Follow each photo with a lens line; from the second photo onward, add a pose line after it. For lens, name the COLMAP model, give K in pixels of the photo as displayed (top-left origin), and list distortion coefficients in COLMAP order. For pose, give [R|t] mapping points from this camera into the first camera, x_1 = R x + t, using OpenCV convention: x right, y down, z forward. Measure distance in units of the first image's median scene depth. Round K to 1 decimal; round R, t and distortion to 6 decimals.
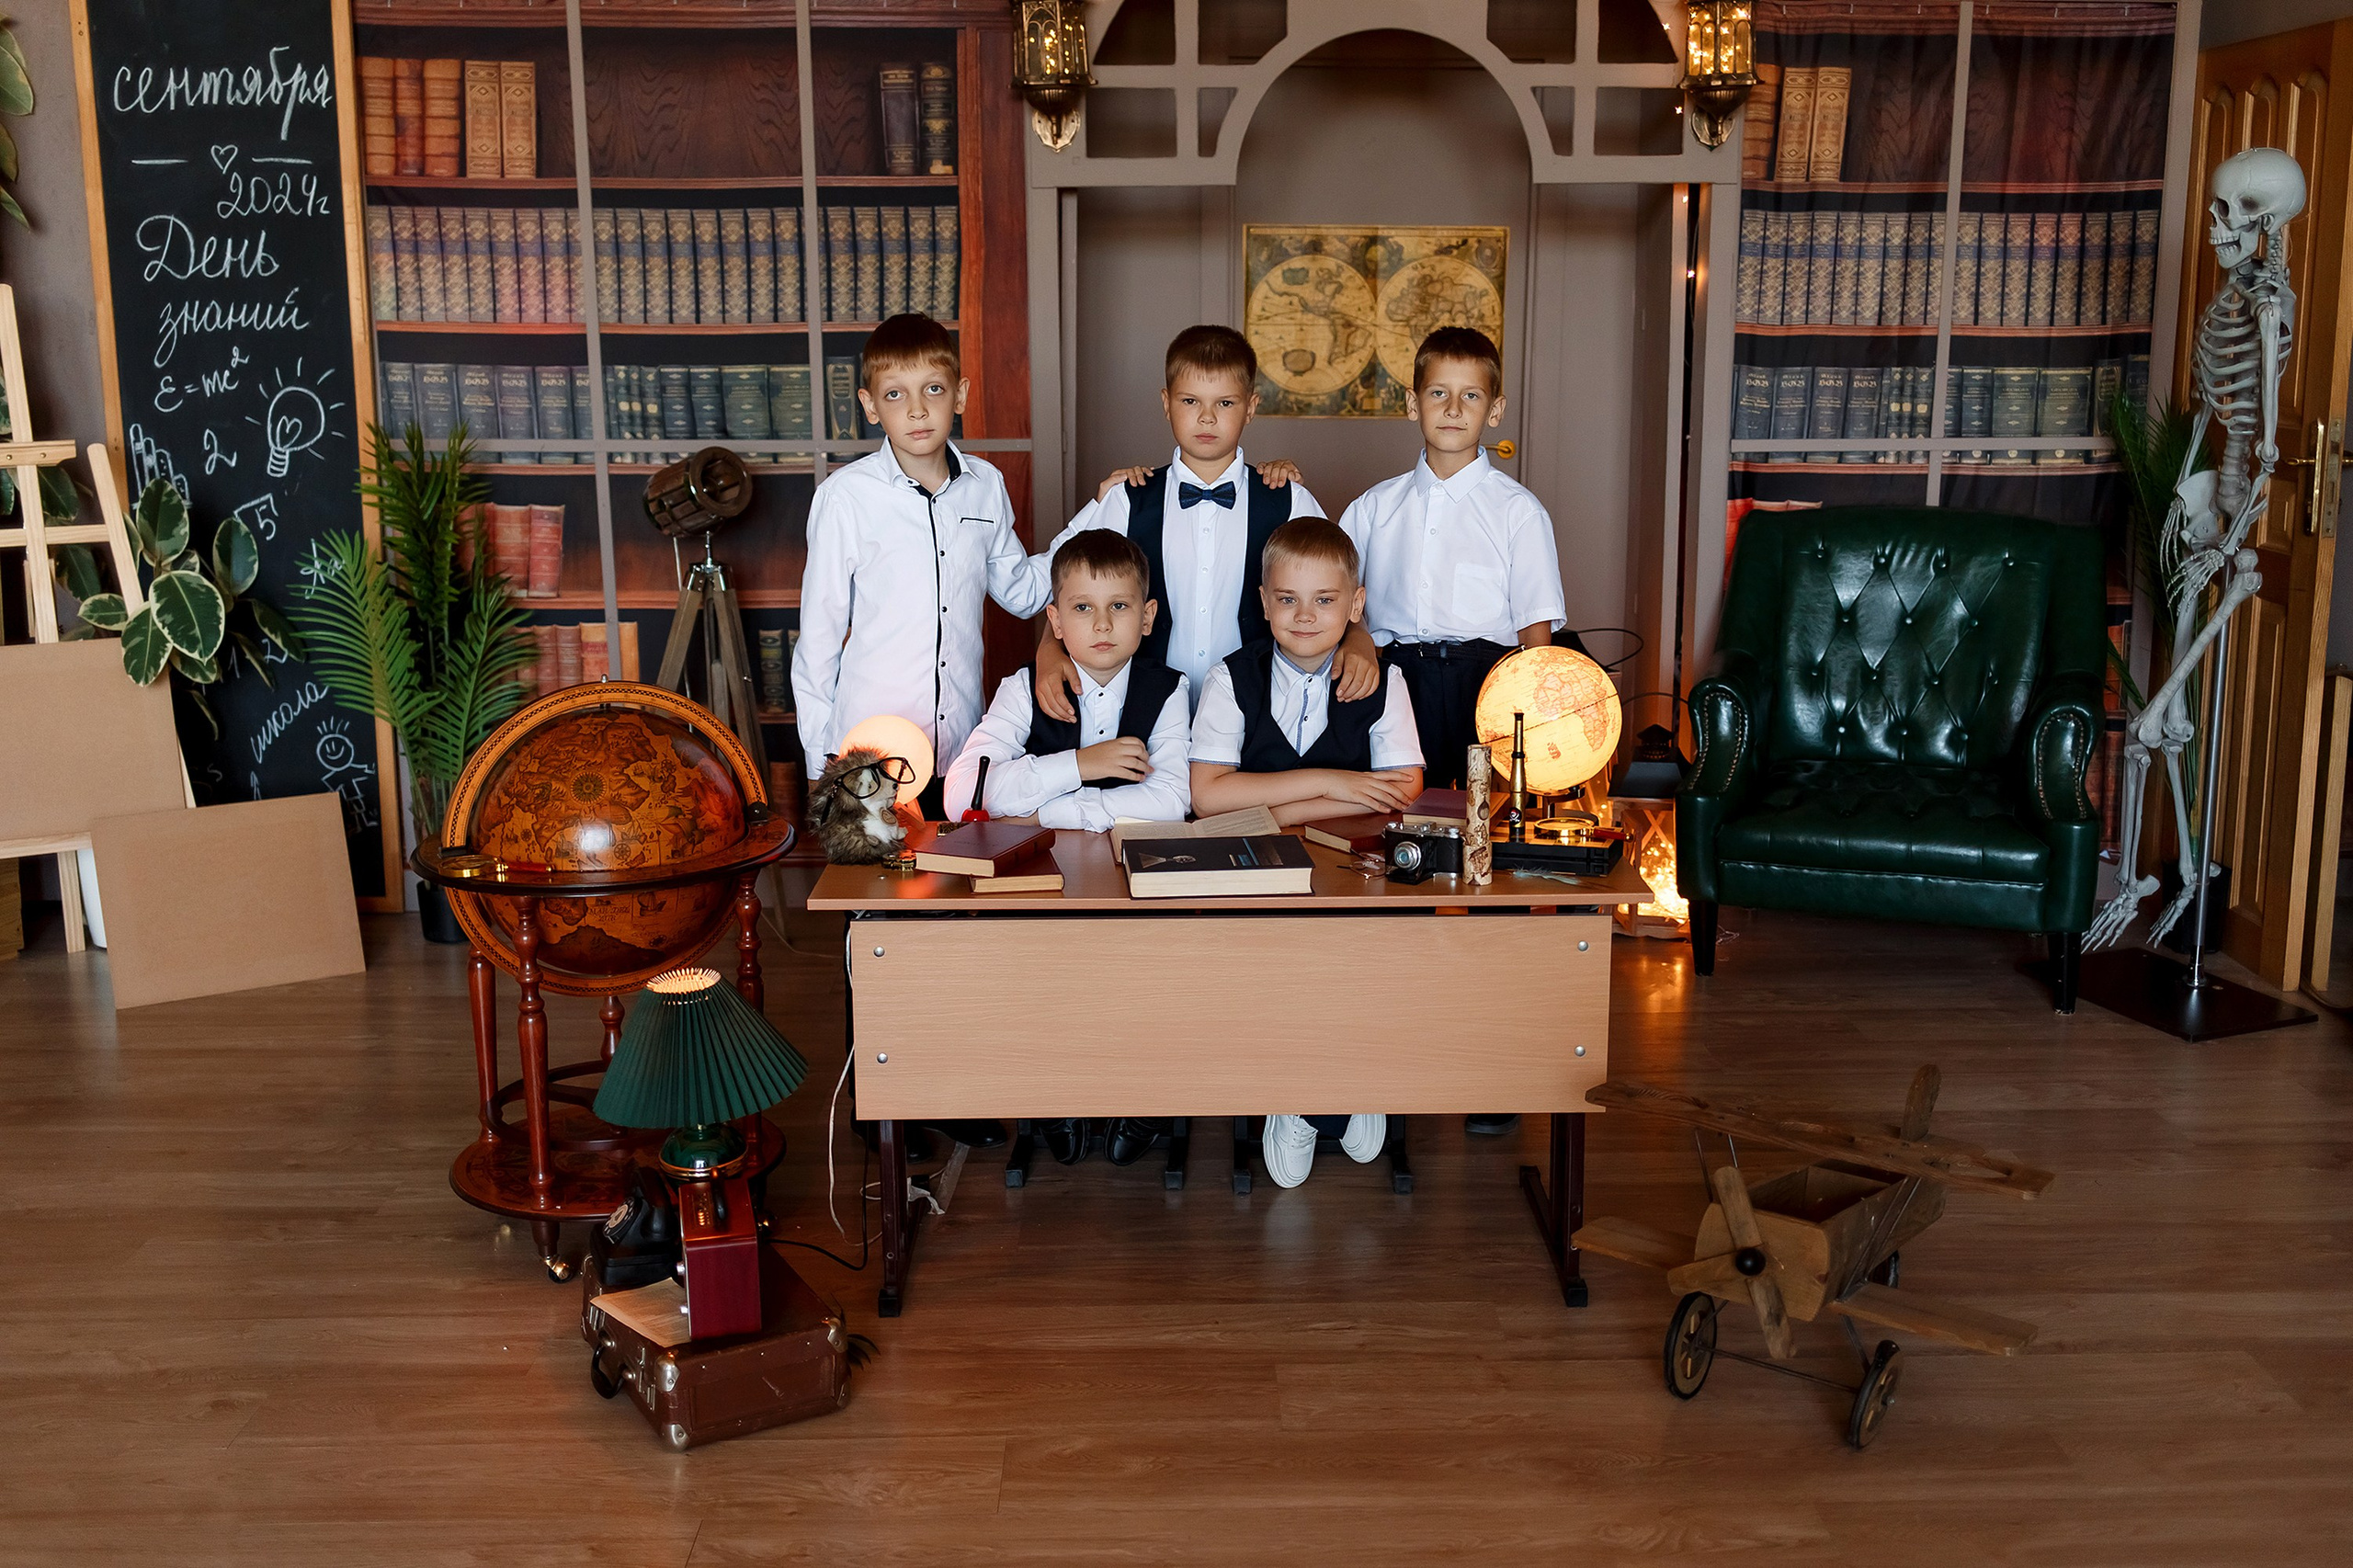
lens RADIAL K [[2377.4, 0, 1219.2], [0, 2377.4, 753.1], [0, 0, 1]] dist [0.013038, -0.028343]
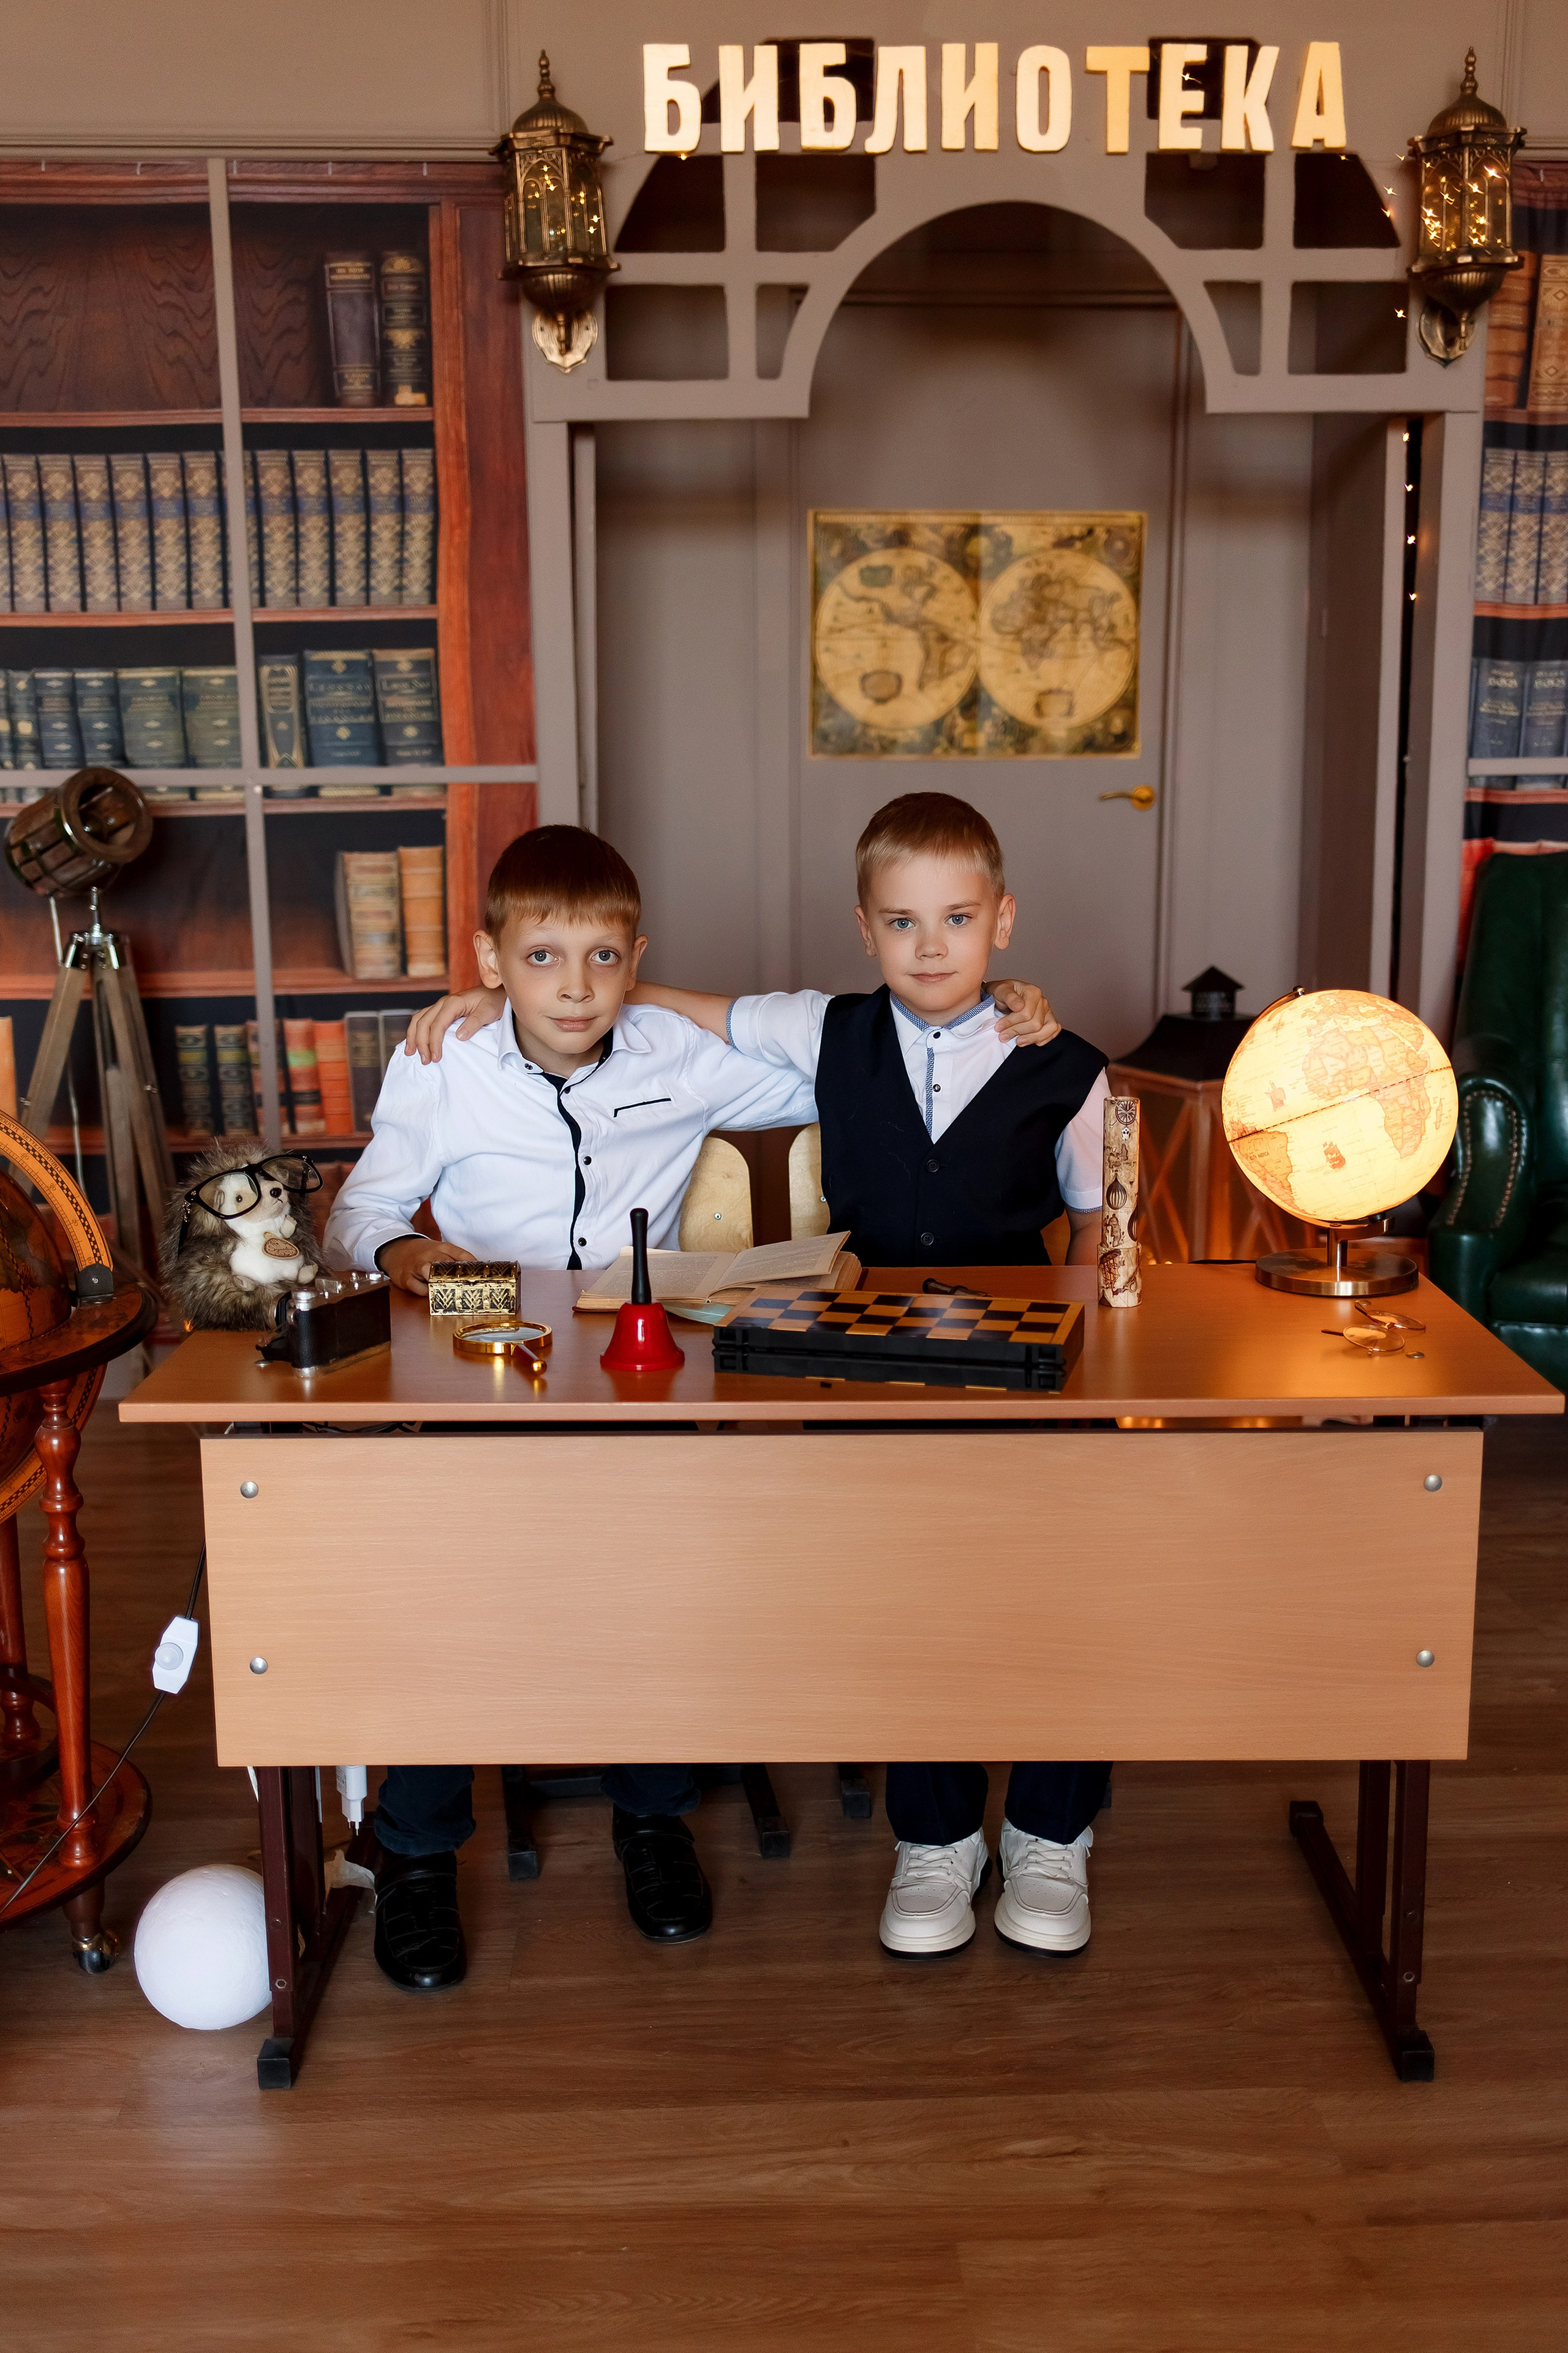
lens RADIAL K [[2295.8, 0, 784.0], [0, 2295.8, 1176.5], [0, 0, 1]] dist [0.013195, -0.025012]
pose [[0.999802, -0.011779, 0.016031, -0.014768], [0.011919, 0.999891, -0.008675, 0.004237], [-0.015928, 0.008865, 0.999834, 0.283849]]
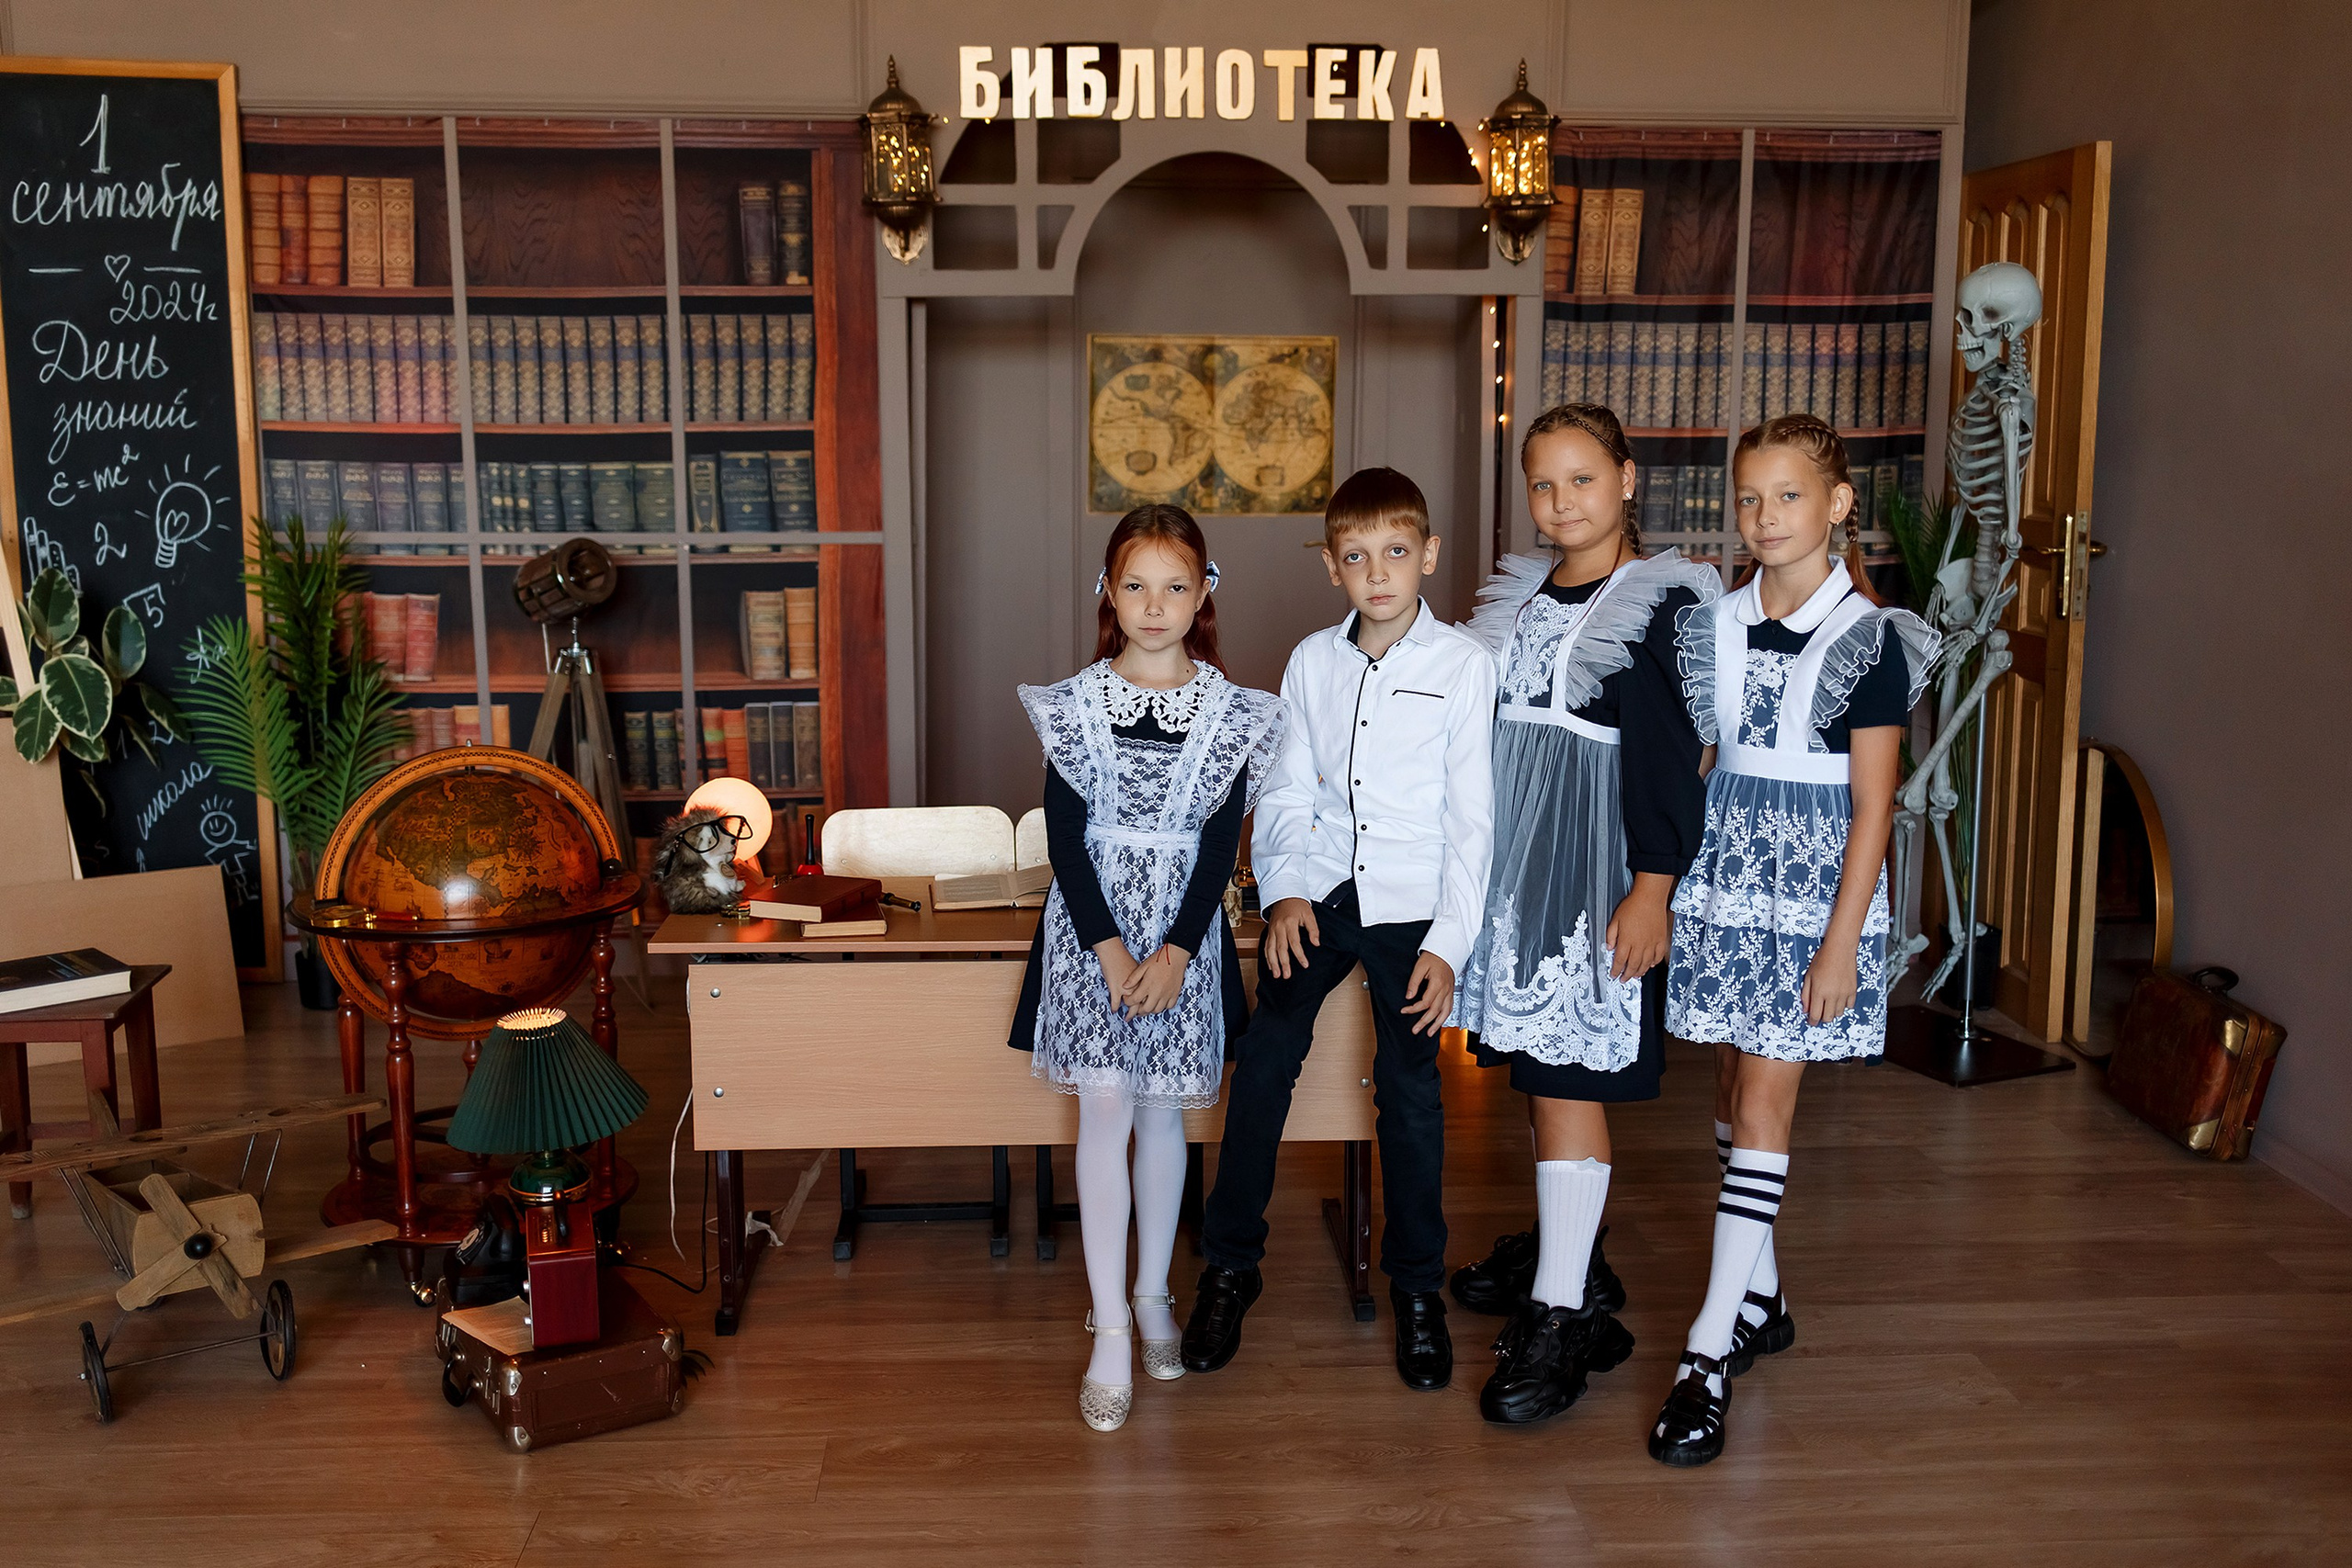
lens RADIAL K [[2334.3, 0, 1176.0], [0, 2334.3, 784.0], [0, 0, 1]] dist [0.013358, -0.030751]
pose [[0.999640, -0.002553, 0.026695, 0.024398], [0.003437, 0.999446, -0.033106, 0.015820], [-0.026595, 0.033186, 0.999095, -0.043979]]
